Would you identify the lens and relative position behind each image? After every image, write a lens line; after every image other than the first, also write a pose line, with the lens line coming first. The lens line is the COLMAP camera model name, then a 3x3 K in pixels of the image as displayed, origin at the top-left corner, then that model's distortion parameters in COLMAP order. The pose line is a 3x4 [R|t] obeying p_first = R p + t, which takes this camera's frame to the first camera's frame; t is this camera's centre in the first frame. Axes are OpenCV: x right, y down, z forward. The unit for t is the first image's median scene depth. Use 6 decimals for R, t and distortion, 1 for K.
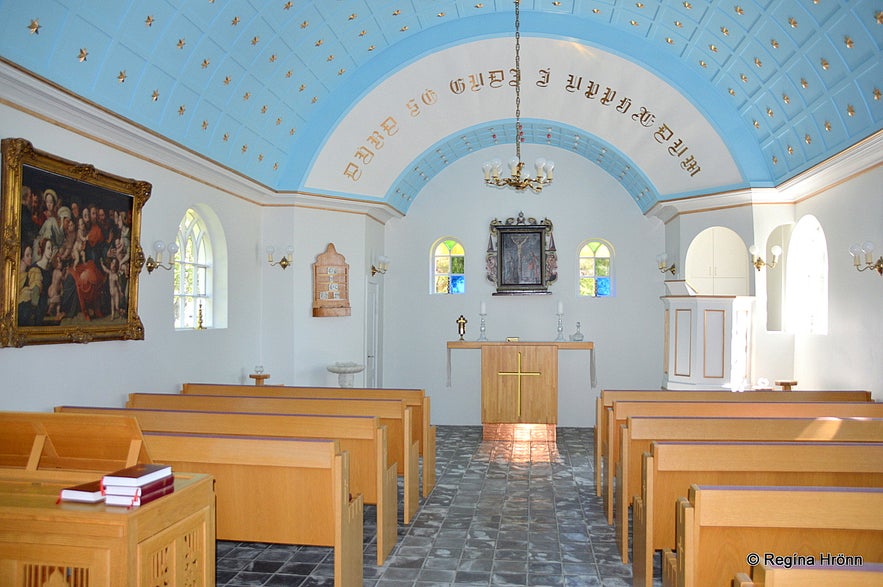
lens RADIAL K [[695.4, 0, 438.9], [0, 695.4, 297.1], [0, 0, 1]] dist [-0.071913, -0.000353]
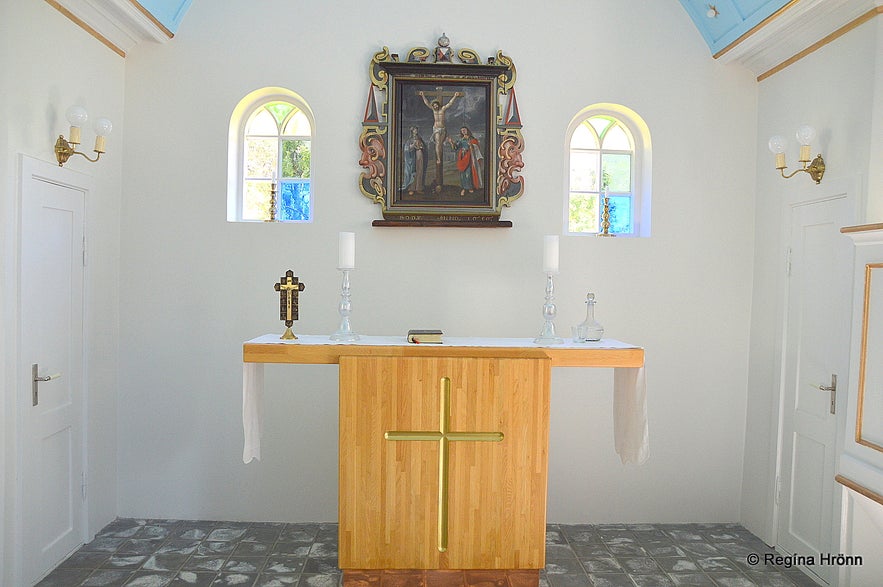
lens RADIAL K [[695.4, 0, 441.1], [0, 695.4, 292.9], [0, 0, 1]] dist [-0.071913, -0.000353]
pose [[0.984974, 0.012751, 0.172231, 0.045200], [-0.021073, 0.998692, 0.046579, 0.017661], [-0.171412, -0.049509, 0.983955, 0.572372]]
